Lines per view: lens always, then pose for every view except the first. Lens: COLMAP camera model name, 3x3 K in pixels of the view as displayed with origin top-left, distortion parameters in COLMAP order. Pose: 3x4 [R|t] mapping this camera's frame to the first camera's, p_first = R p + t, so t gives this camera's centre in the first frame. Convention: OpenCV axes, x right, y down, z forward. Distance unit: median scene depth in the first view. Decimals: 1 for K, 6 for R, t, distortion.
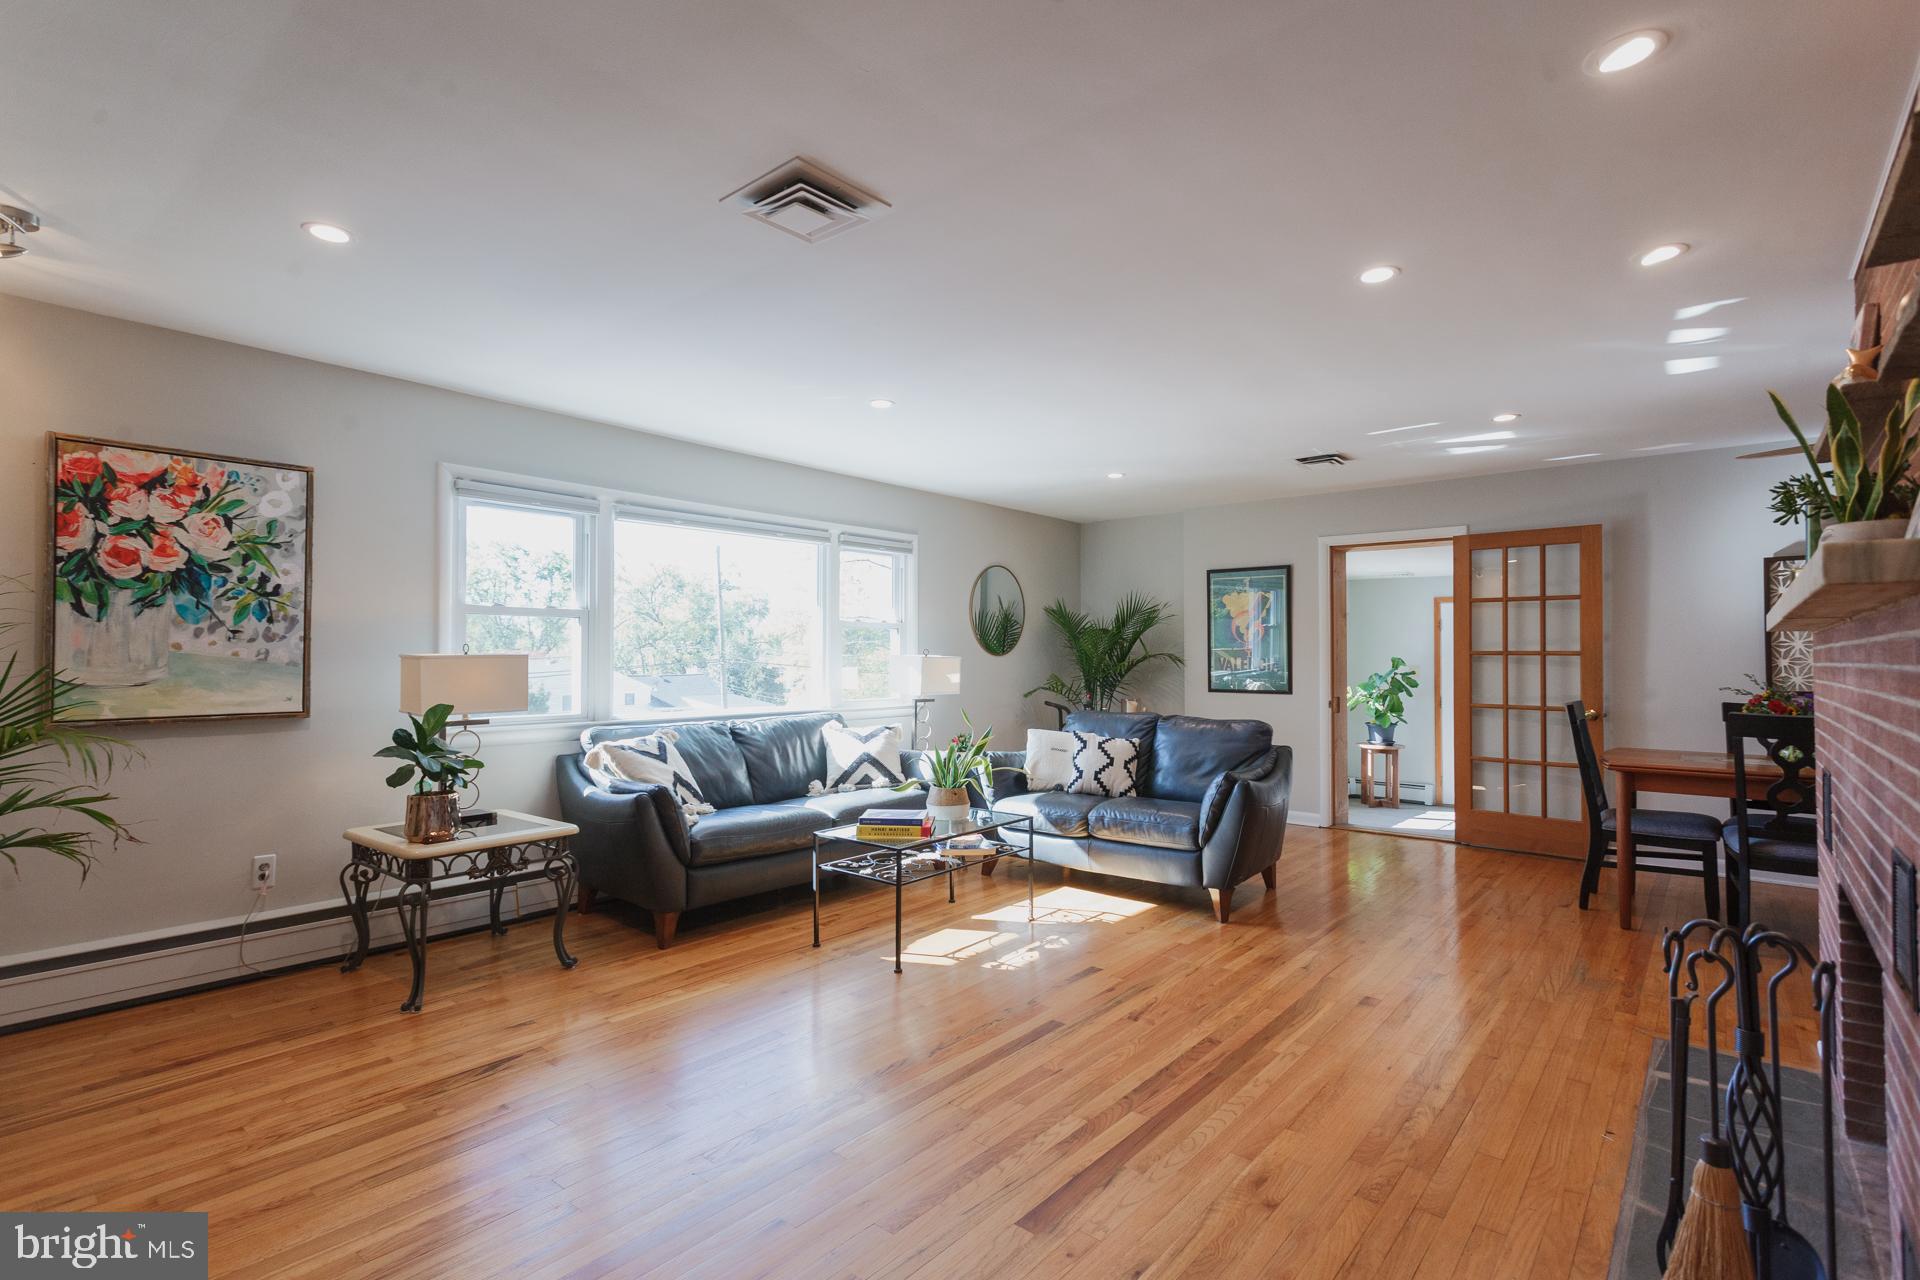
lens RADIAL K [[910.2, 0, 953.6], [0, 910.2, 647.1], [0, 0, 1]] dist [0.002807, -0.000029]
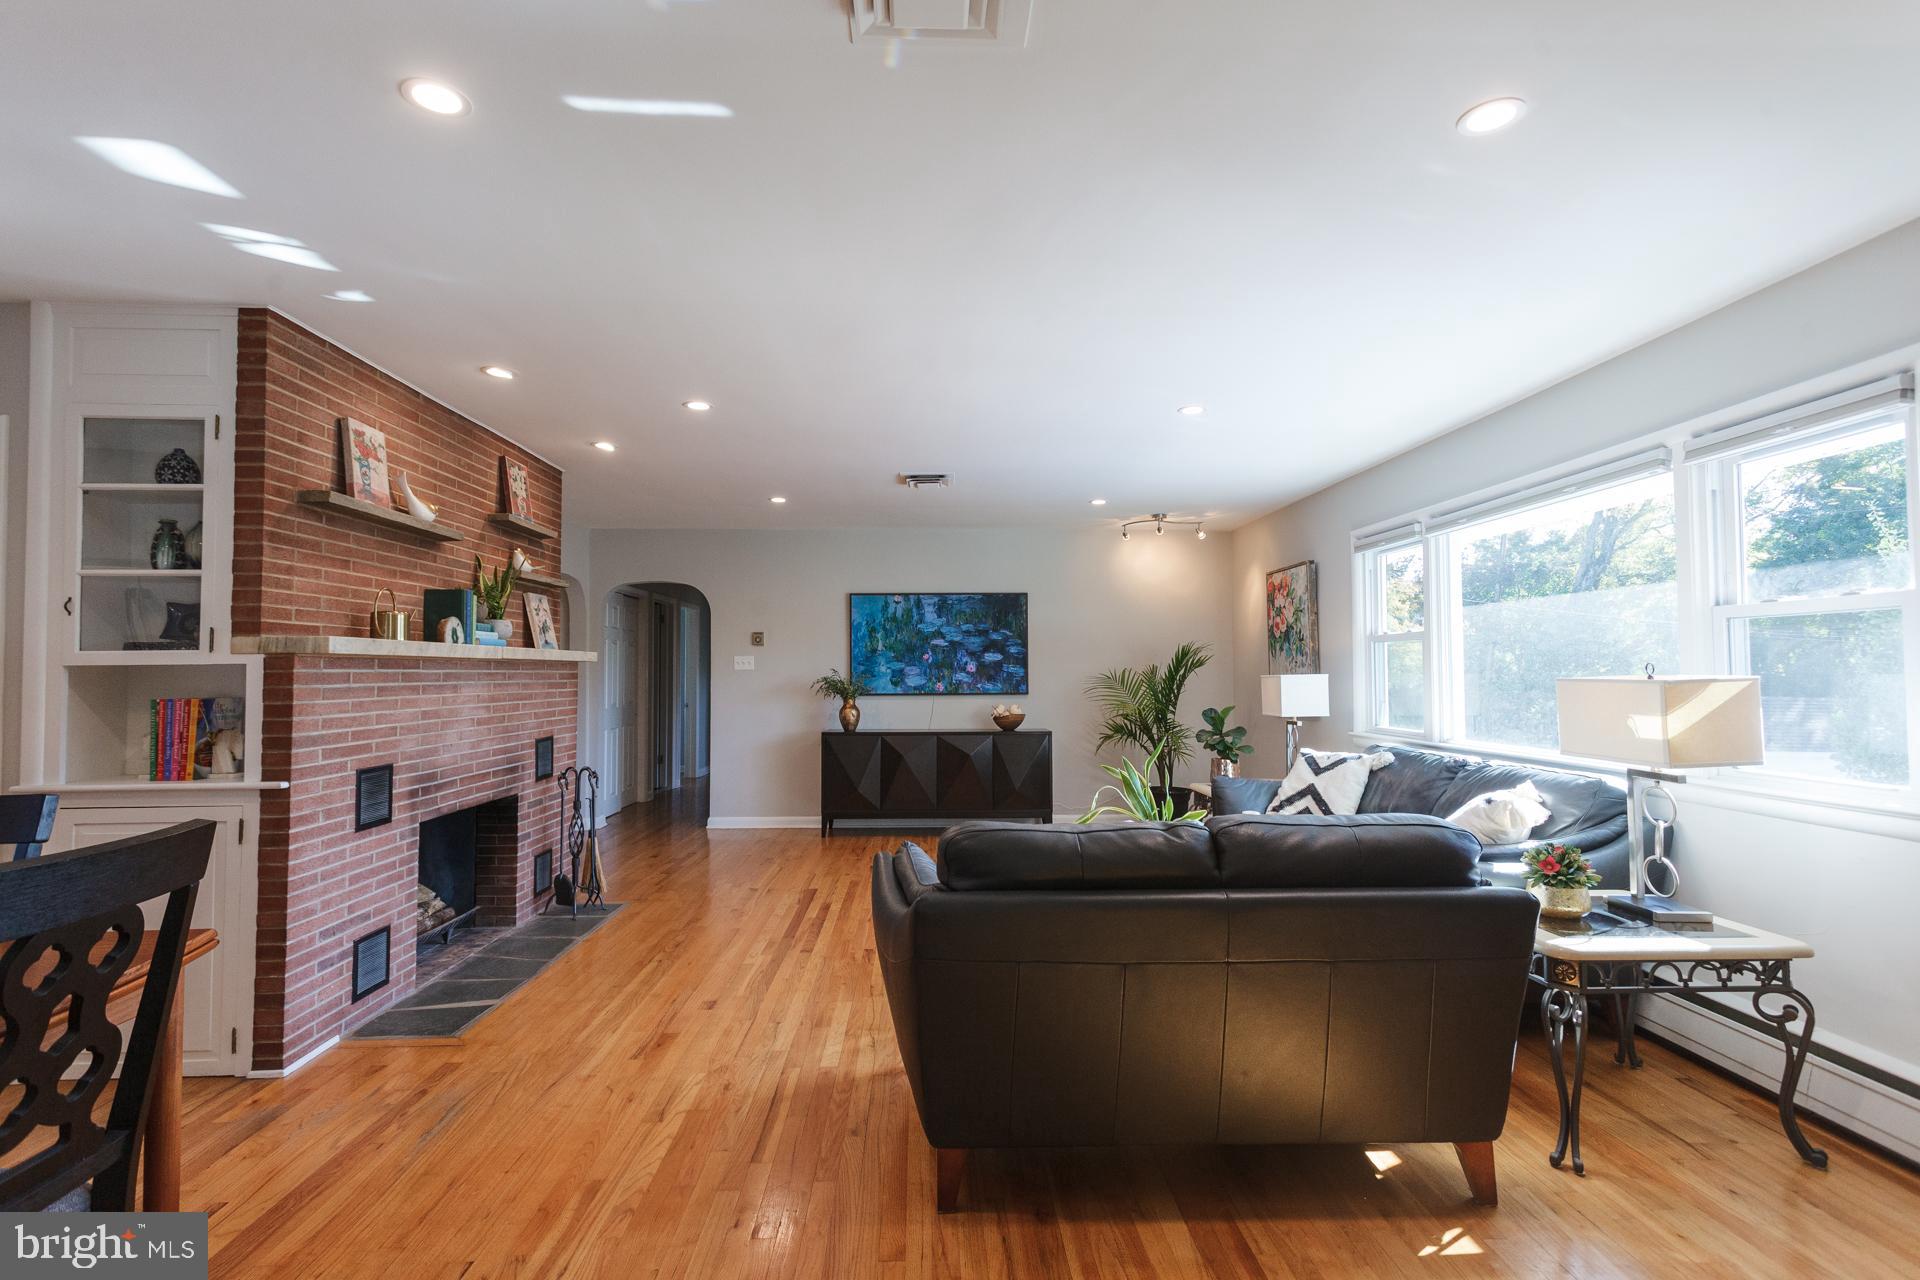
lens RADIAL K [[910.2, 0, 958.6], [0, 910.2, 641.1], [0, 0, 1]] dist [0.002807, -0.000029]
pose [[-0.738961, -0.021101, -0.673418, 0.958283], [0.012324, 0.998919, -0.044823, 0.014531], [0.673636, -0.041421, -0.737902, 1.986013]]
